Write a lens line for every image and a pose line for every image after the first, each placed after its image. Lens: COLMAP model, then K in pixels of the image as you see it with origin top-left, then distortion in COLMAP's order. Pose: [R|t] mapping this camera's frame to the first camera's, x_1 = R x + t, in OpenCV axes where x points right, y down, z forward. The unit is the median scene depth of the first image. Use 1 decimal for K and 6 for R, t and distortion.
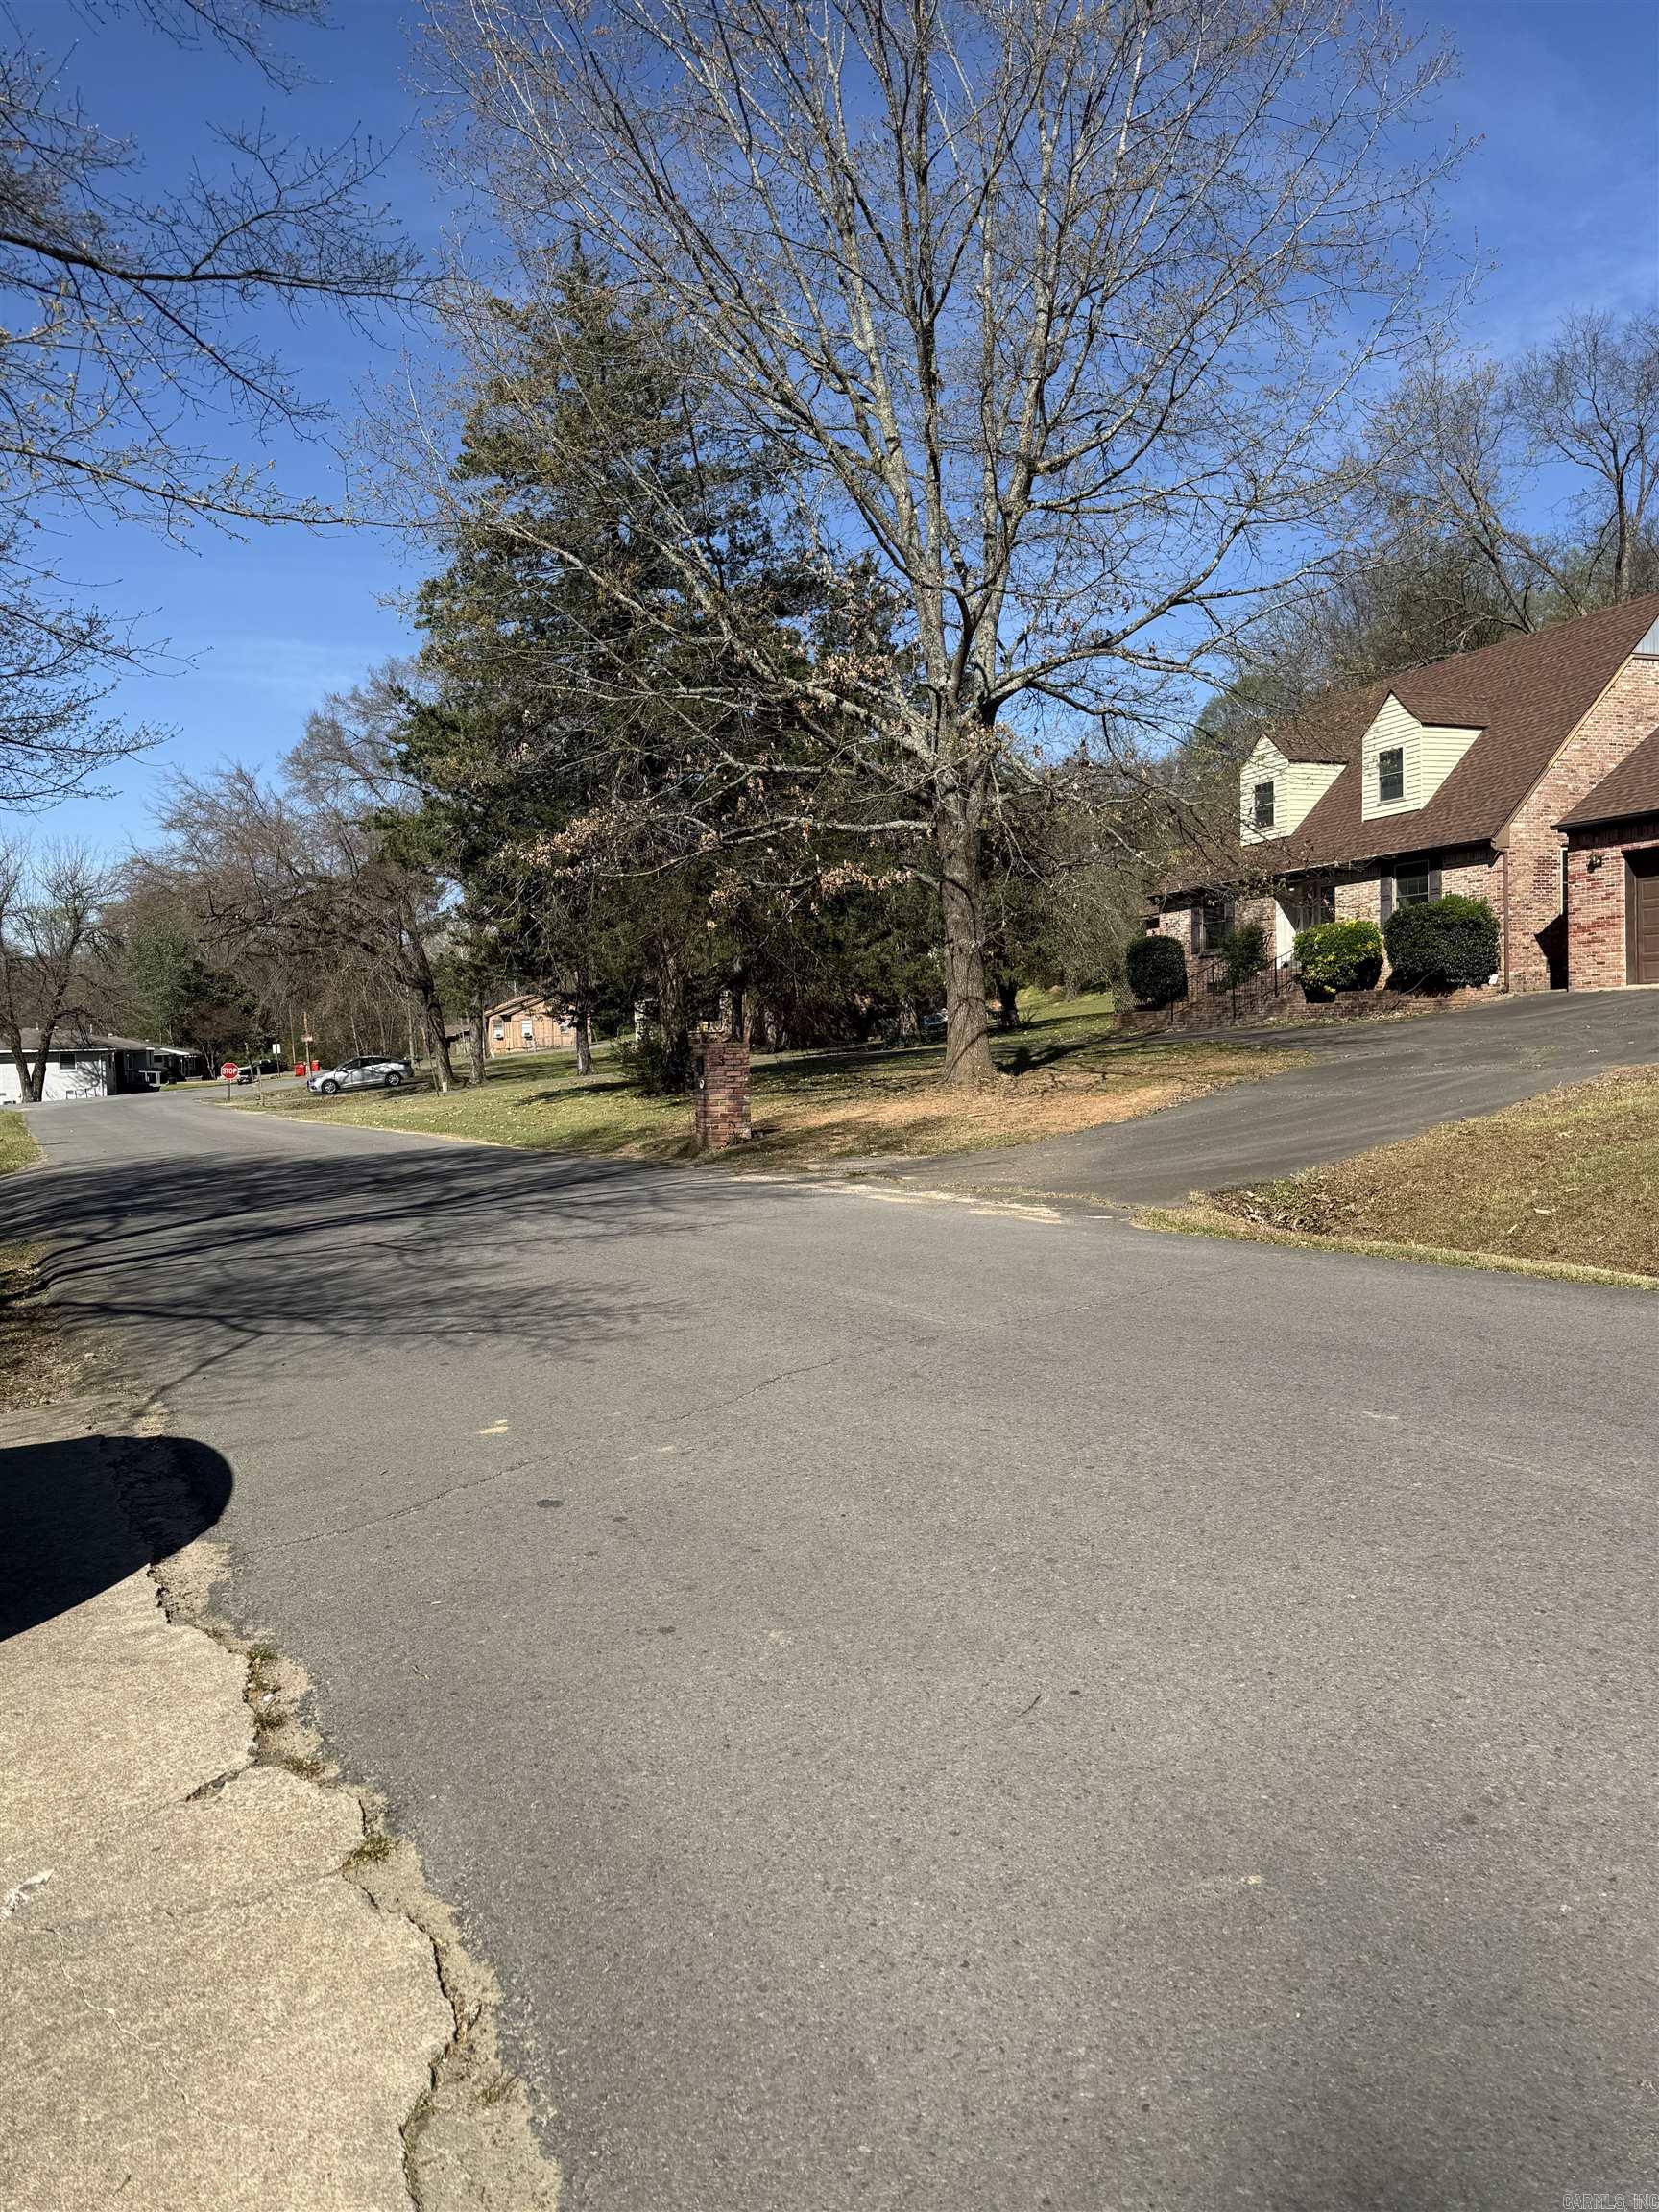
lens RADIAL K [[1582.4, 0, 830.0], [0, 1582.4, 1109.6], [0, 0, 1]] dist [0.060069, -0.079458]
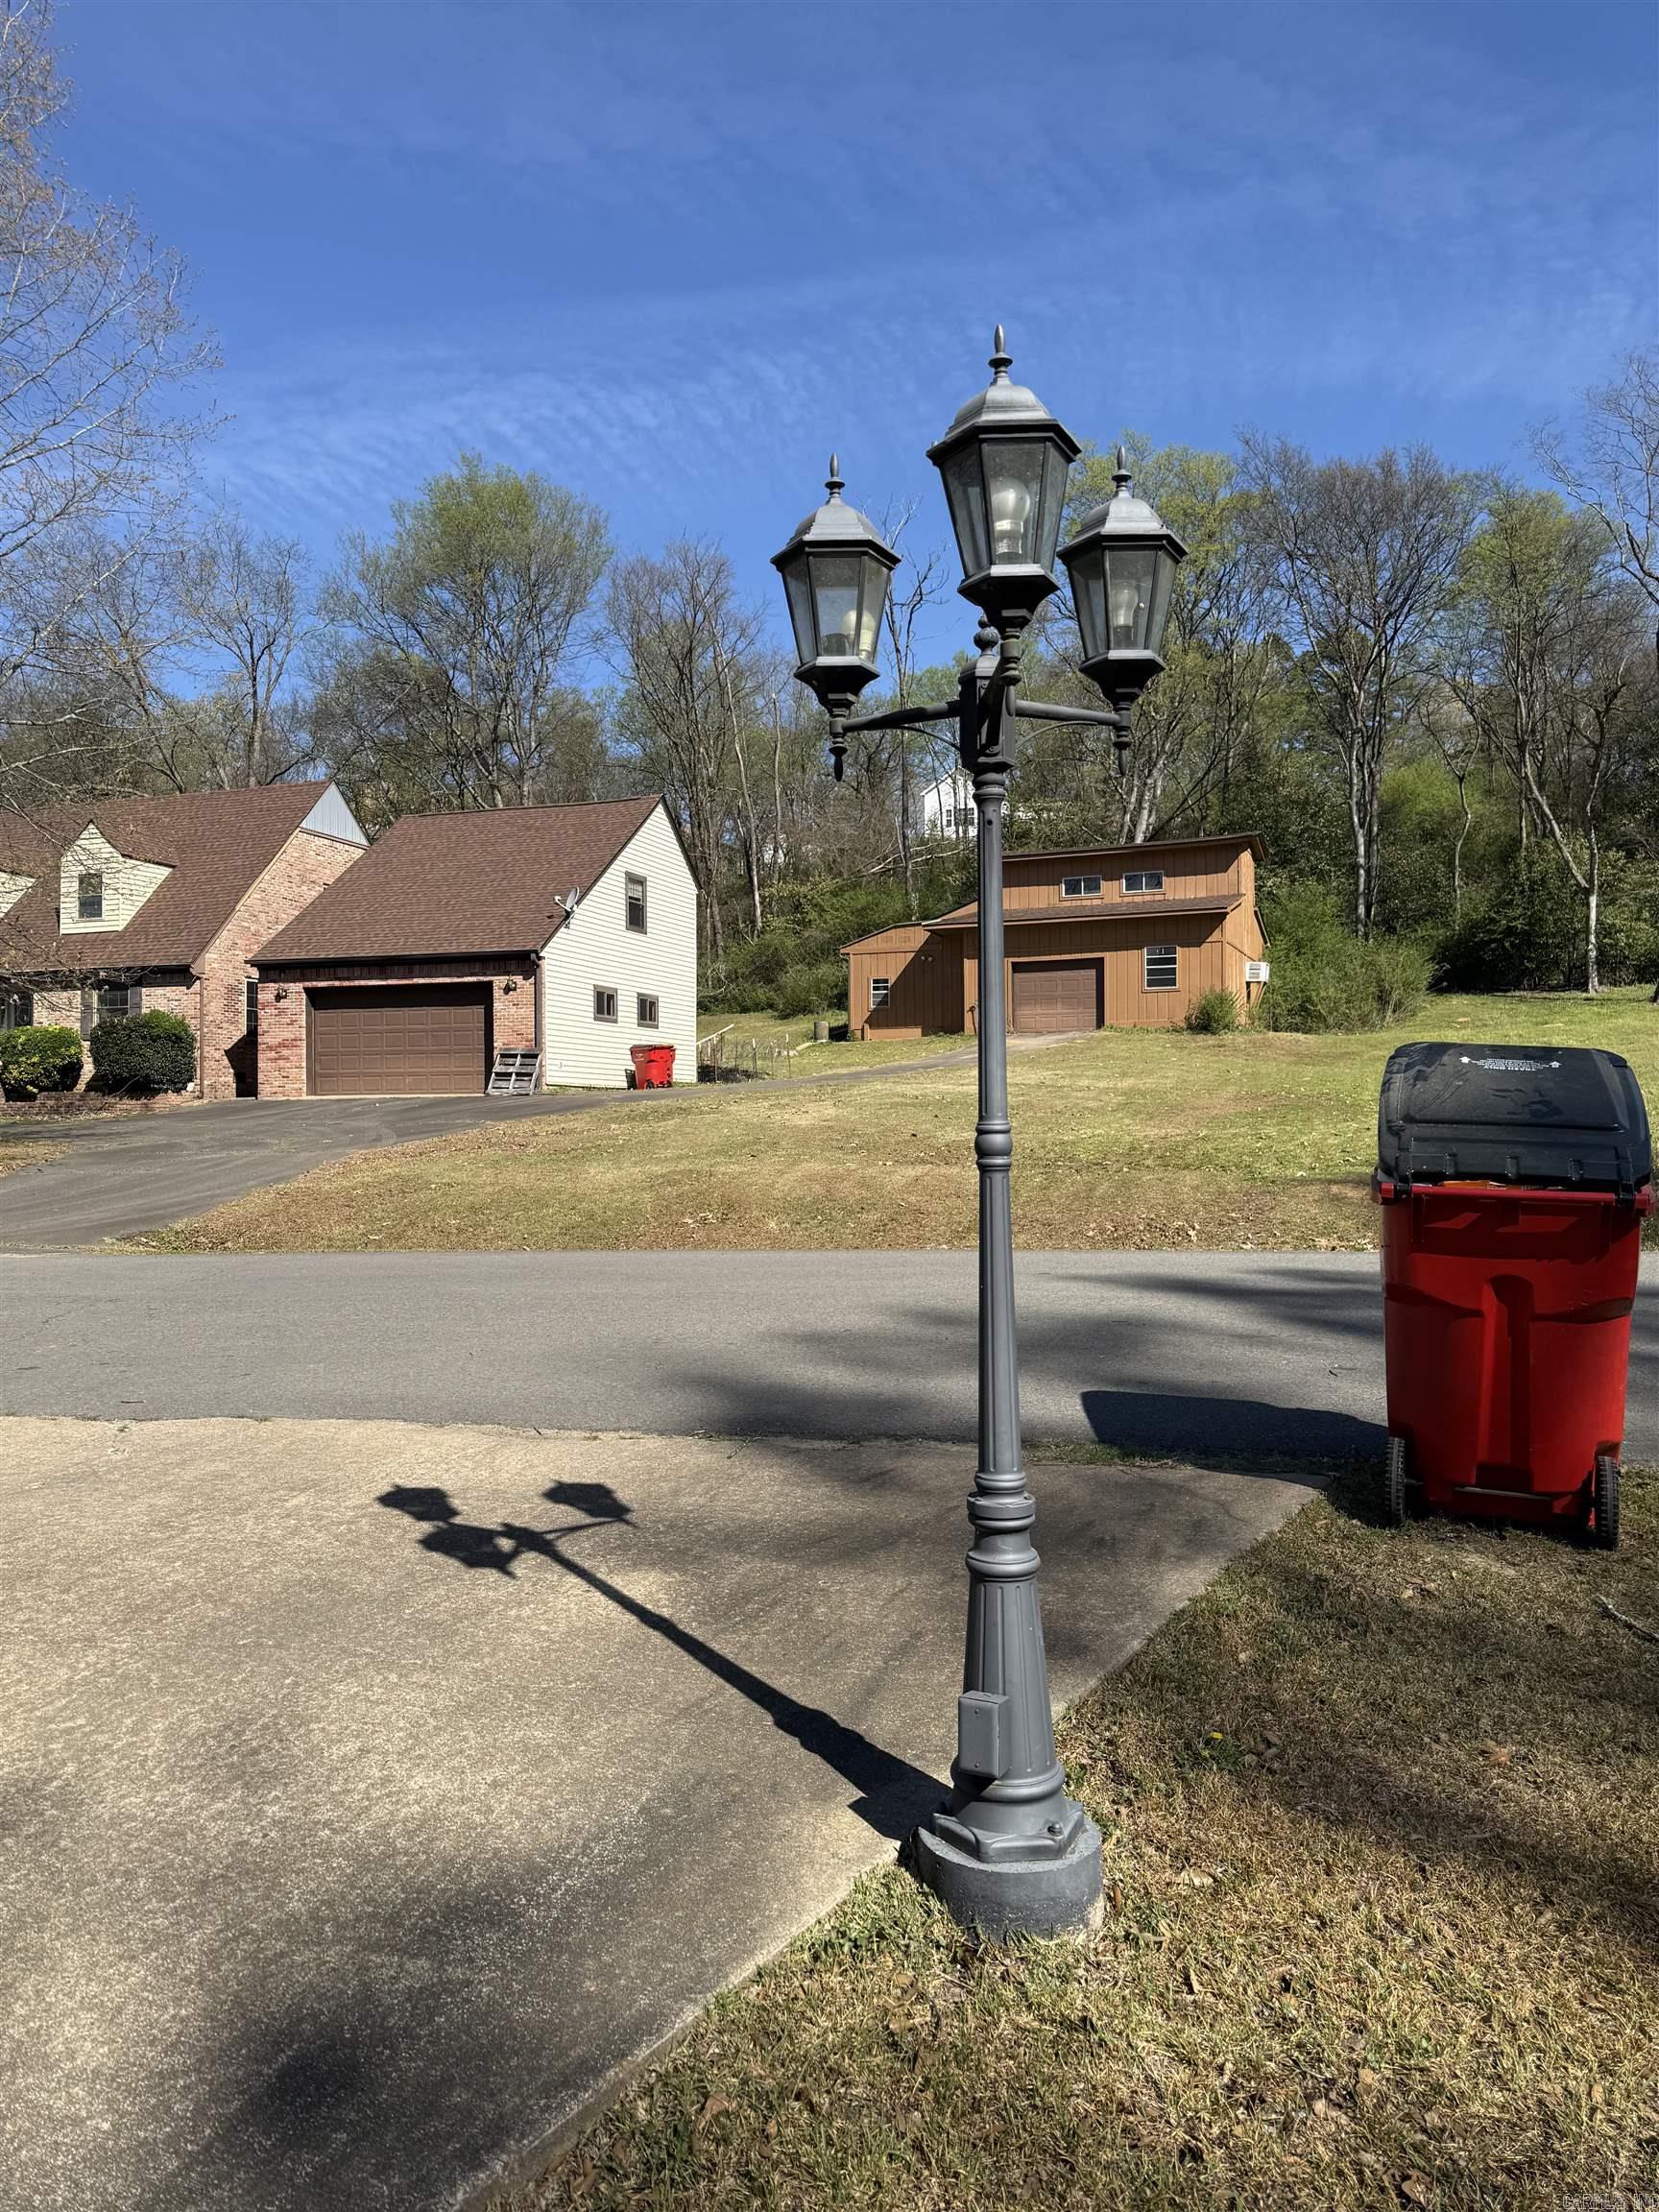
lens RADIAL K [[1582.4, 0, 829.8], [0, 1582.4, 1107.1], [0, 0, 1]] dist [0.060069, -0.079458]
pose [[0.663458, 0.036907, 0.747303, -0.134695], [0.020107, 0.997543, -0.067116, 0.019015], [-0.747943, 0.059555, 0.661085, -0.099337]]
